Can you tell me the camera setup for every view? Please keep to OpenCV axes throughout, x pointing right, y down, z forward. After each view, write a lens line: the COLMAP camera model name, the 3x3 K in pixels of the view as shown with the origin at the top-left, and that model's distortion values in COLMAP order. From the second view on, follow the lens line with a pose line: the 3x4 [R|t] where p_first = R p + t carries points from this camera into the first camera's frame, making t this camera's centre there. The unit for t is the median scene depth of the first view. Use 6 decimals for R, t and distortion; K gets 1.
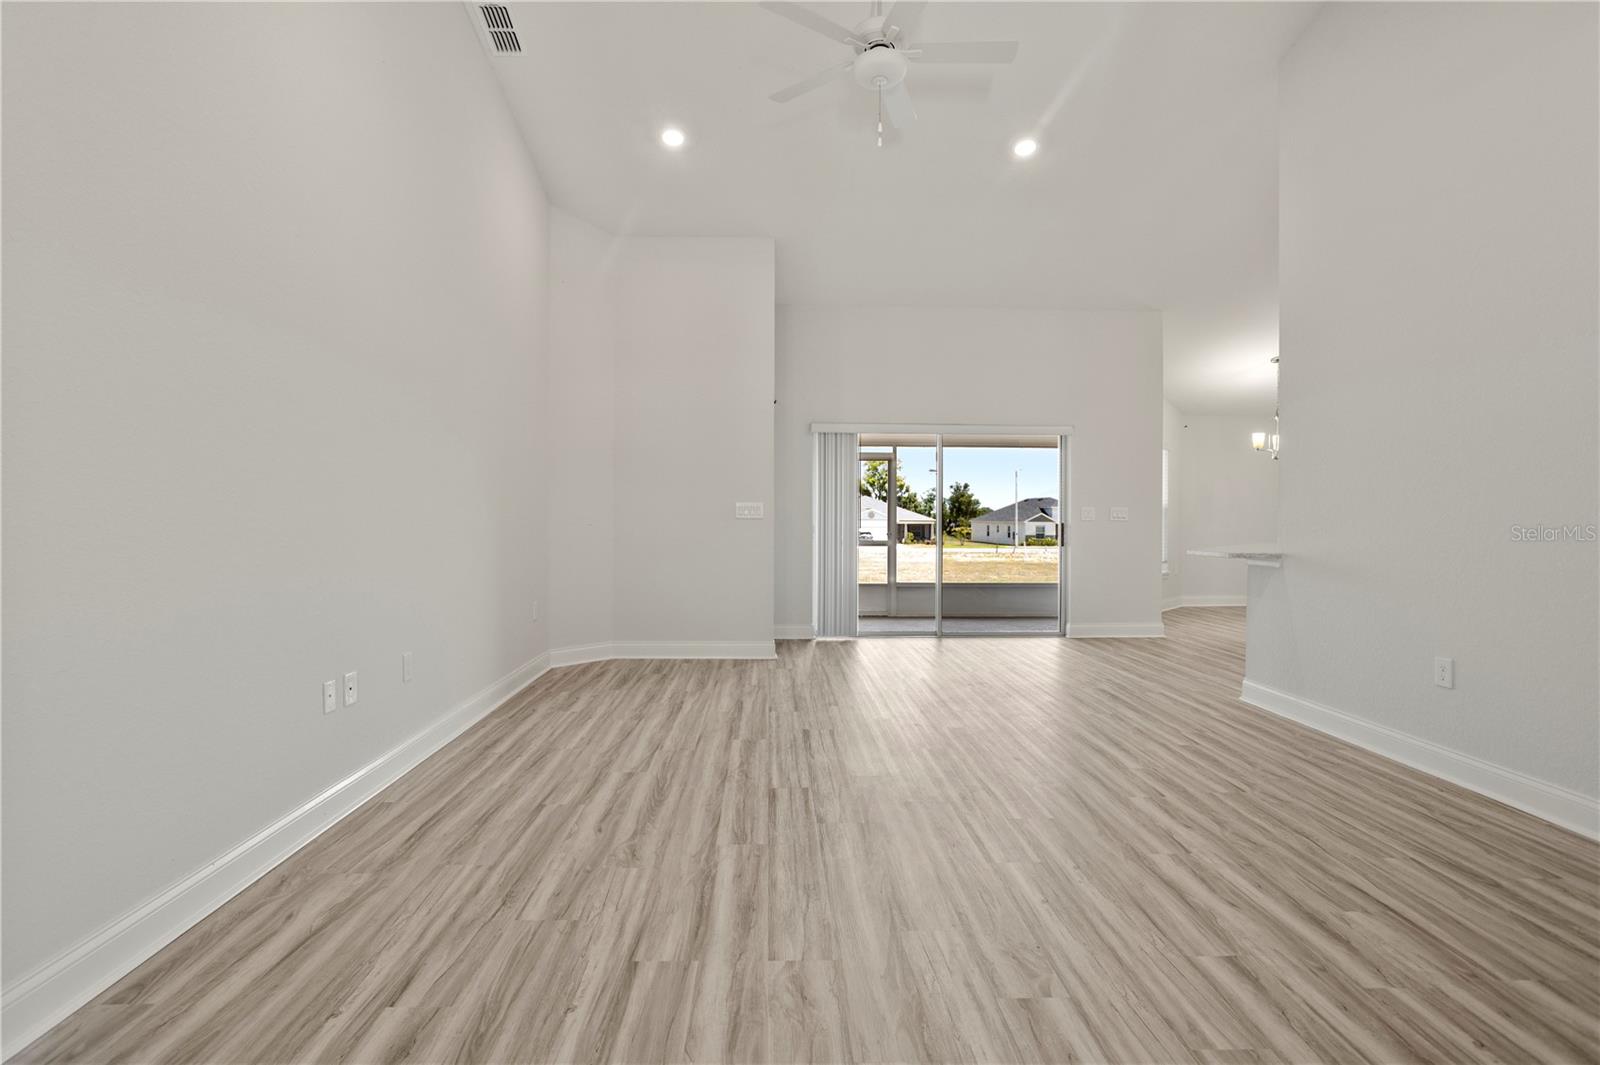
lens RADIAL K [[773.0, 0, 781.8], [0, 773.0, 525.6], [0, 0, 1]] dist [-0.048909, 0.026461]
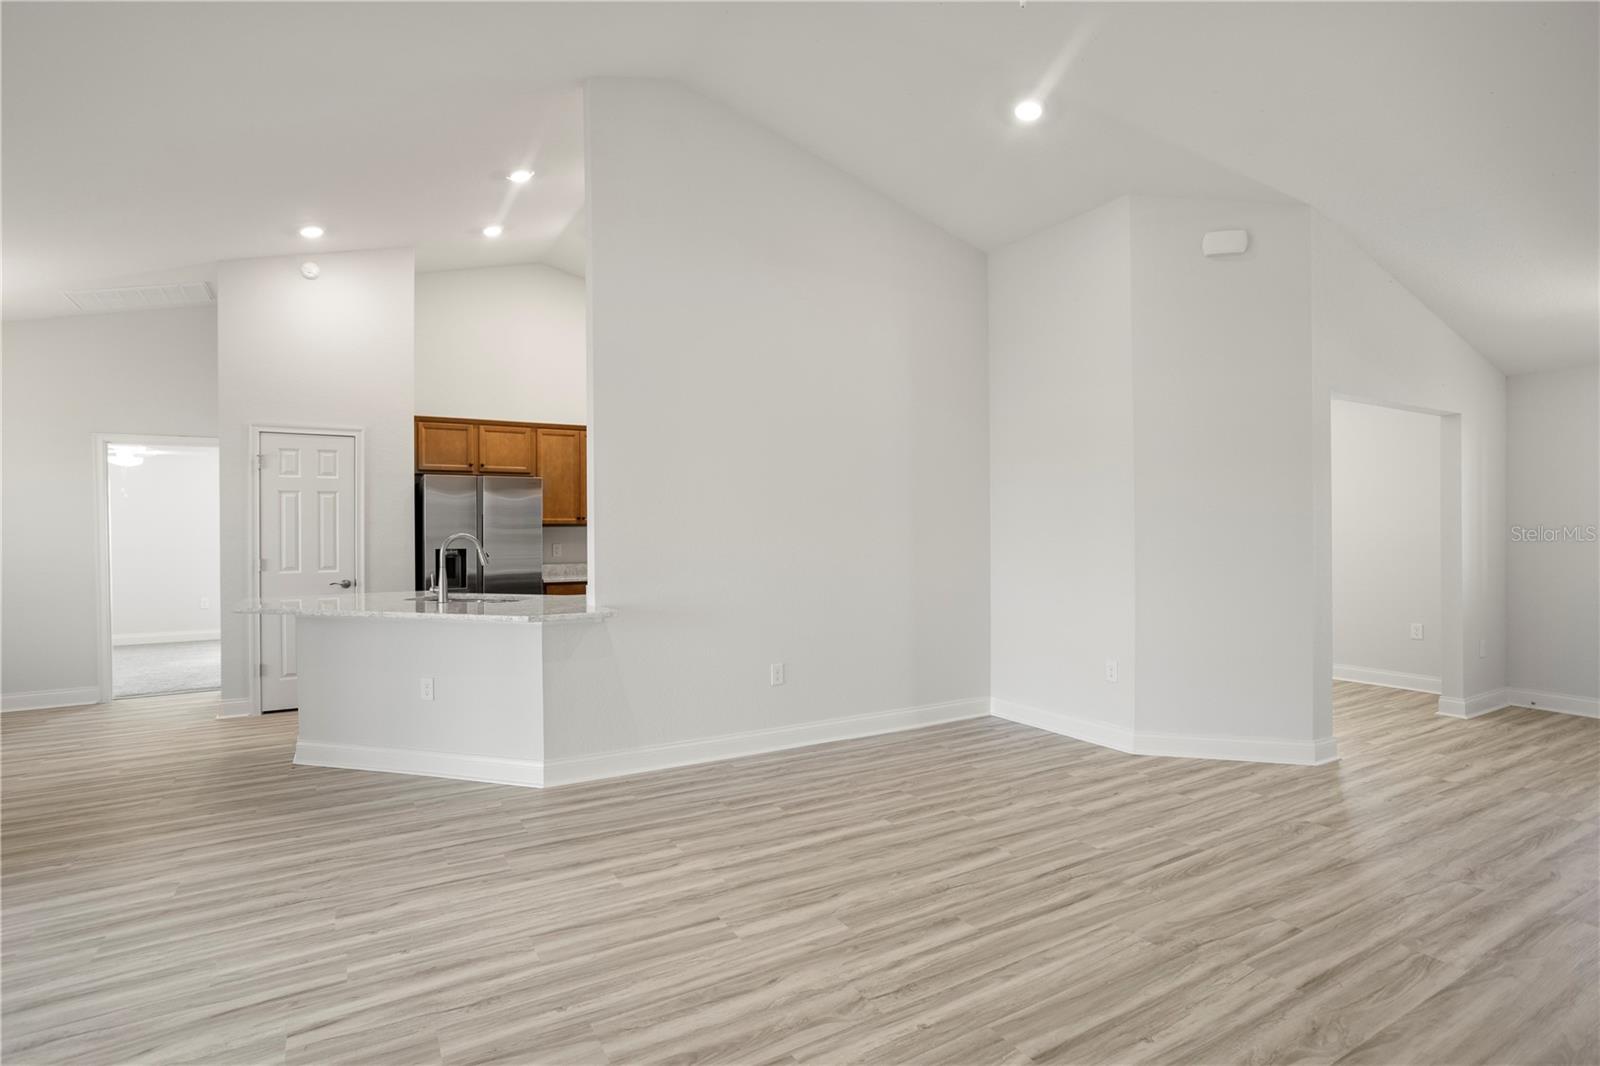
lens RADIAL K [[773.0, 0, 781.8], [0, 773.0, 526.1], [0, 0, 1]] dist [-0.048909, 0.026461]
pose [[-0.479914, 0.009452, 0.877265, -0.407320], [0.019572, 0.999808, -0.000066, -0.084441], [-0.877097, 0.017138, -0.480007, 1.818229]]
